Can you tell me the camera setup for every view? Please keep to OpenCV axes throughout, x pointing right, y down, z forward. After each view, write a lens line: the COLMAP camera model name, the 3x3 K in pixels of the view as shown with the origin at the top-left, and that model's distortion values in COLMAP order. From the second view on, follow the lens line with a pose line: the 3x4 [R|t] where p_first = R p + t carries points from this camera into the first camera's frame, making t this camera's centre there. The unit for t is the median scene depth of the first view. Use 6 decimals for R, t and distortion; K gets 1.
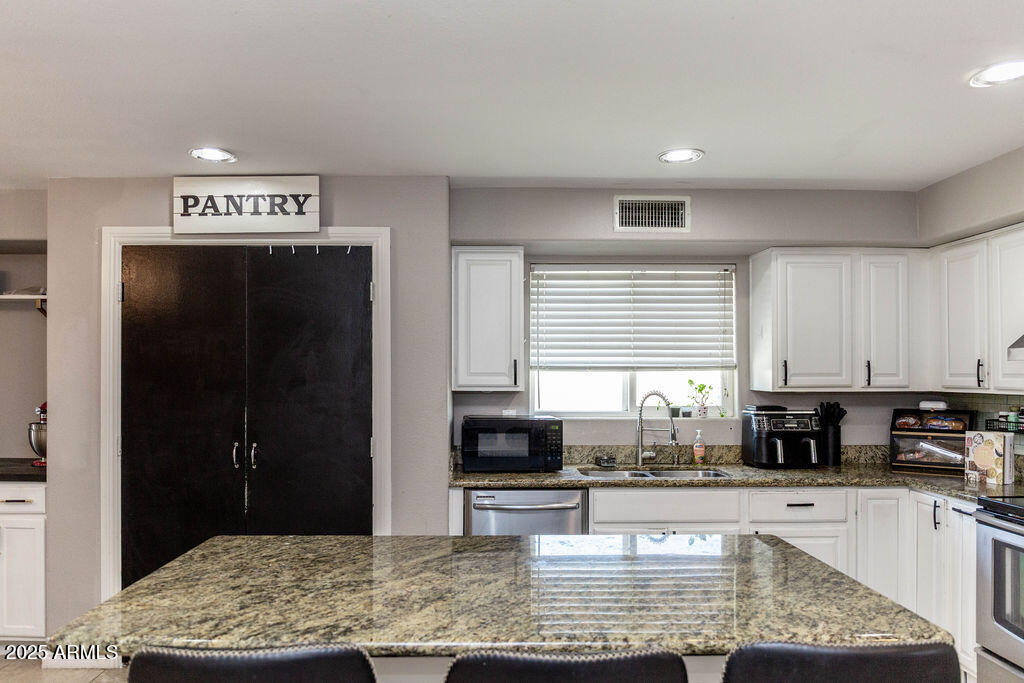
lens RADIAL K [[701.9, 0, 511.0], [0, 701.9, 347.3], [0, 0, 1]] dist [-0.020057, -0.003842]
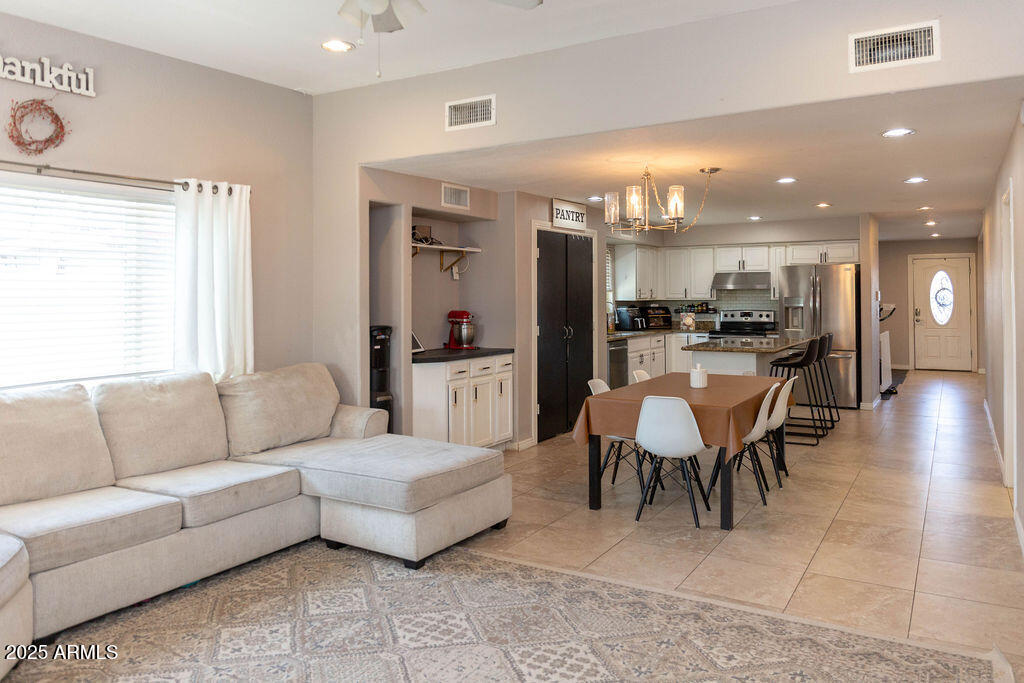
lens RADIAL K [[701.9, 0, 533.7], [0, 701.9, 291.2], [0, 0, 1]] dist [-0.020057, -0.003842]
pose [[0.522255, 0.000964, 0.852789, -2.235765], [-0.034700, 0.999195, 0.020121, -0.012152], [-0.852083, -0.040100, 0.521868, -0.029206]]
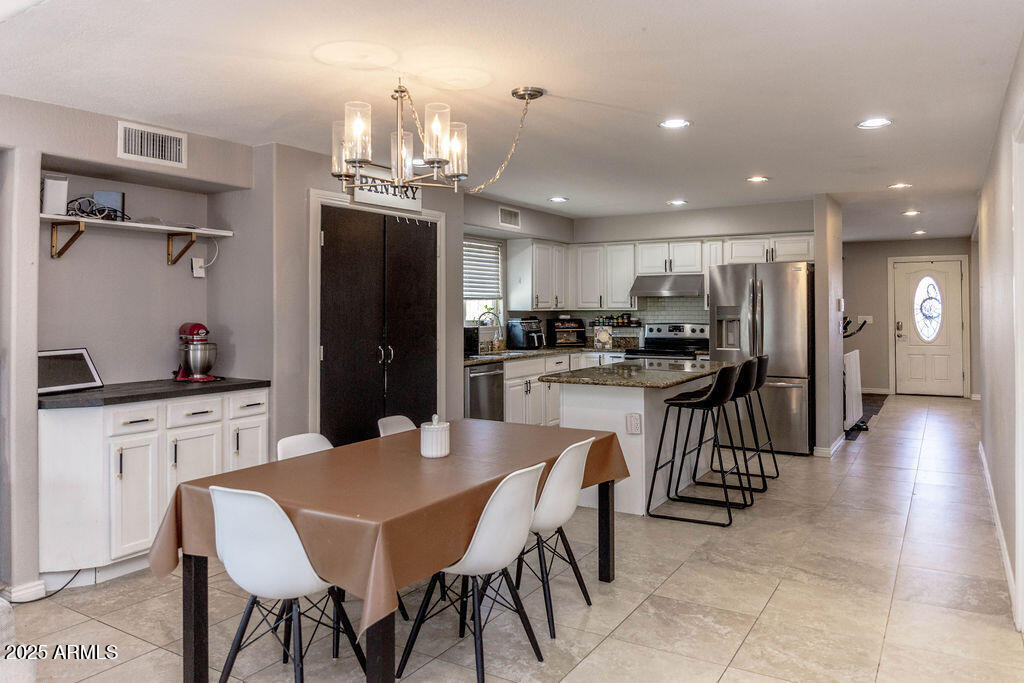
lens RADIAL K [[701.9, 0, 529.0], [0, 701.9, 298.3], [0, 0, 1]] dist [-0.020057, -0.003842]
pose [[0.520582, 0.008050, 0.853774, -1.487232], [-0.037896, 0.999188, 0.013686, 0.000235], [-0.852970, -0.039480, 0.520464, -0.044177]]
